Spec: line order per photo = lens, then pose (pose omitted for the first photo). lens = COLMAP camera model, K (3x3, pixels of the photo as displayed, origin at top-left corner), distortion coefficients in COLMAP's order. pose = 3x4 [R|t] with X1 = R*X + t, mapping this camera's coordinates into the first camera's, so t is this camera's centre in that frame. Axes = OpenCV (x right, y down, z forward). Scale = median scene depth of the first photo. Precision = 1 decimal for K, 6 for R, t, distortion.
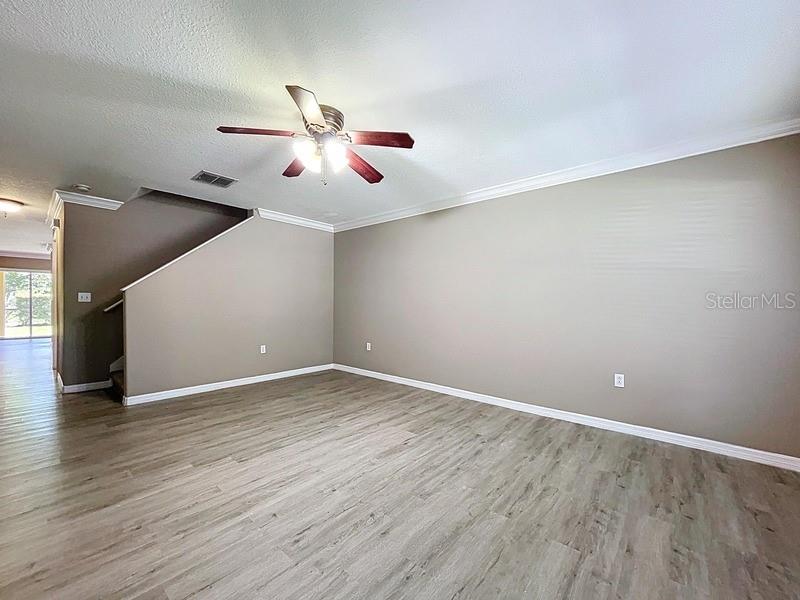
lens RADIAL K [[328.3, 0, 391.7], [0, 328.3, 298.4], [0, 0, 1]] dist [0.002450, -0.000810]
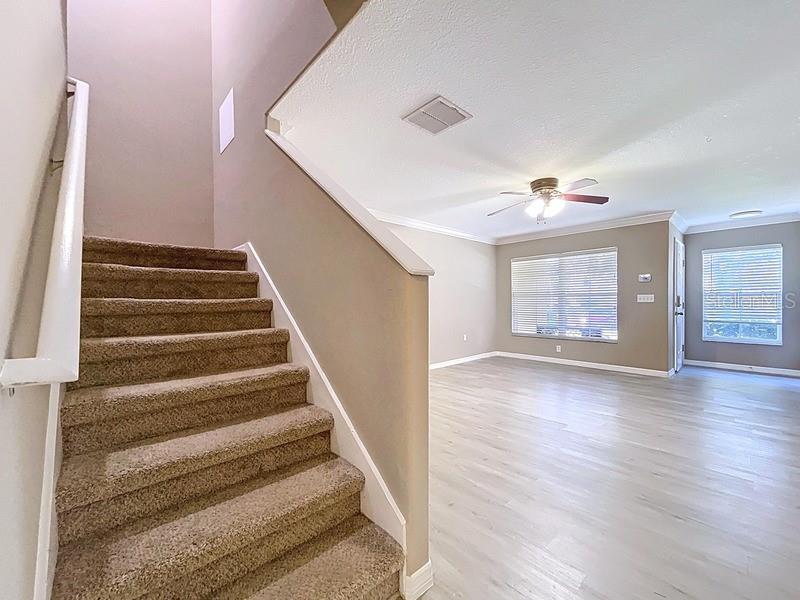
lens RADIAL K [[328.3, 0, 396.1], [0, 328.3, 301.1], [0, 0, 1]] dist [0.002450, -0.000810]
pose [[0.102638, -0.005471, 0.994704, -1.400436], [-0.007018, 0.999956, 0.006224, 0.001692], [-0.994694, -0.007620, 0.102595, 1.181970]]
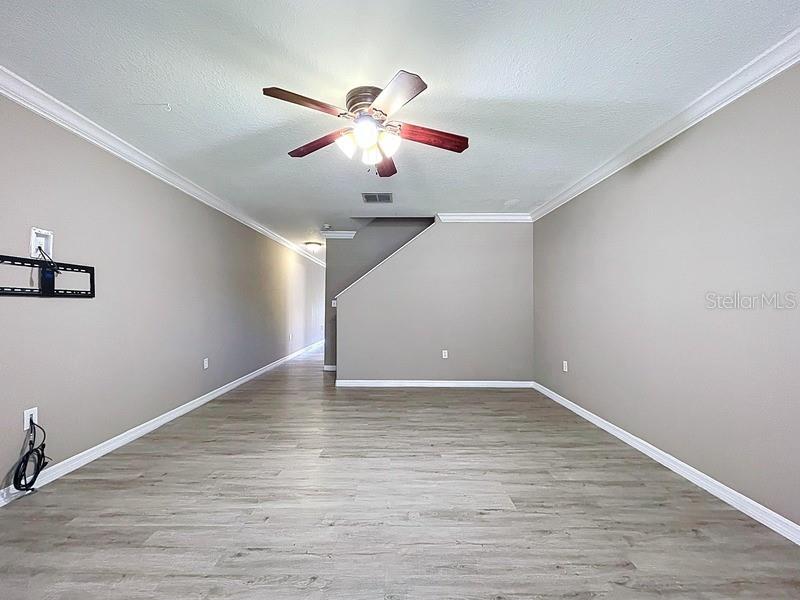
lens RADIAL K [[328.3, 0, 393.4], [0, 328.3, 297.2], [0, 0, 1]] dist [0.002450, -0.000810]
pose [[0.663439, -0.025743, -0.747787, 0.387099], [0.012485, 0.999650, -0.023337, 0.005712], [0.748126, 0.006146, 0.663528, 0.356544]]
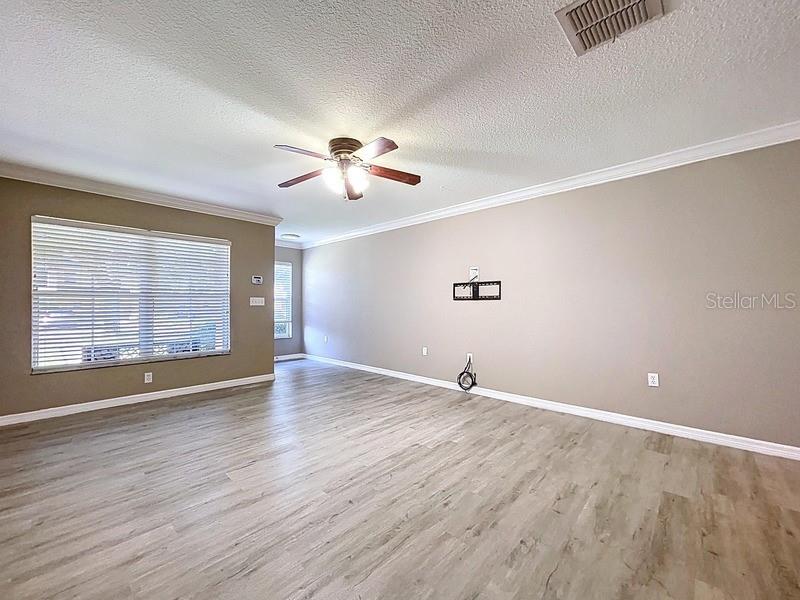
lens RADIAL K [[328.3, 0, 393.9], [0, 328.3, 298.2], [0, 0, 1]] dist [0.002450, -0.000810]
pose [[-0.999597, -0.006759, 0.027561, -0.314550], [-0.007736, 0.999340, -0.035492, 0.023903], [-0.027303, -0.035691, -0.998990, 1.658581]]
